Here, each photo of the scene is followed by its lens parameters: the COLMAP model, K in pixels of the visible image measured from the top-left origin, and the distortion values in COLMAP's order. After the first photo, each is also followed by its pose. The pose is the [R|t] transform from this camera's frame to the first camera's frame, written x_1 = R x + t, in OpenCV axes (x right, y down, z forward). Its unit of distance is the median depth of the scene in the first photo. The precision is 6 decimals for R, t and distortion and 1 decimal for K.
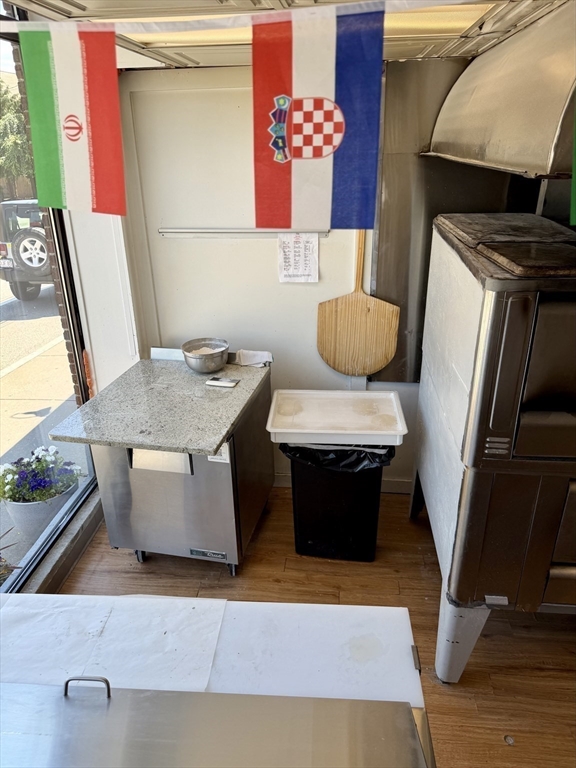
lens RADIAL K [[539.6, 0, 288.0], [0, 539.6, 384.0], [0, 0, 1]] dist [0.075279, -0.078130]
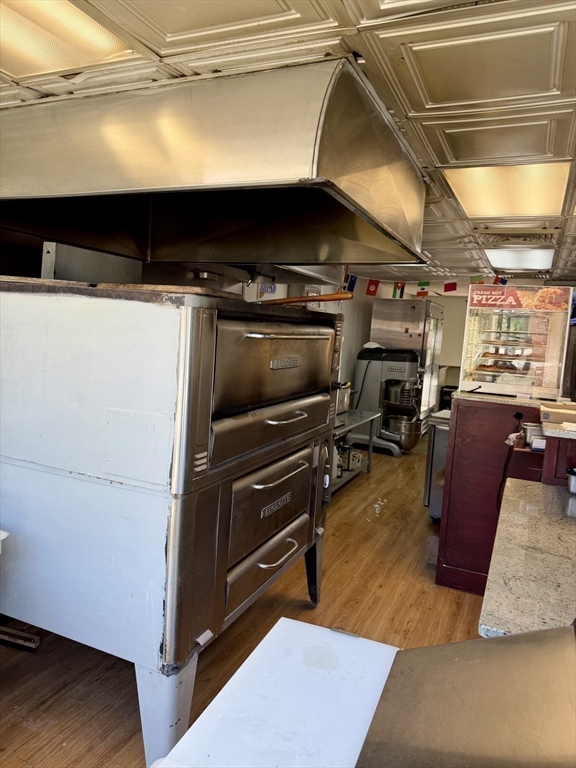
lens RADIAL K [[539.6, 0, 288.0], [0, 539.6, 384.0], [0, 0, 1]] dist [0.075279, -0.078130]
pose [[0.314781, -0.058077, 0.947386, -0.518874], [0.311570, 0.949141, -0.045339, 0.071960], [-0.896569, 0.309449, 0.316867, 0.489193]]
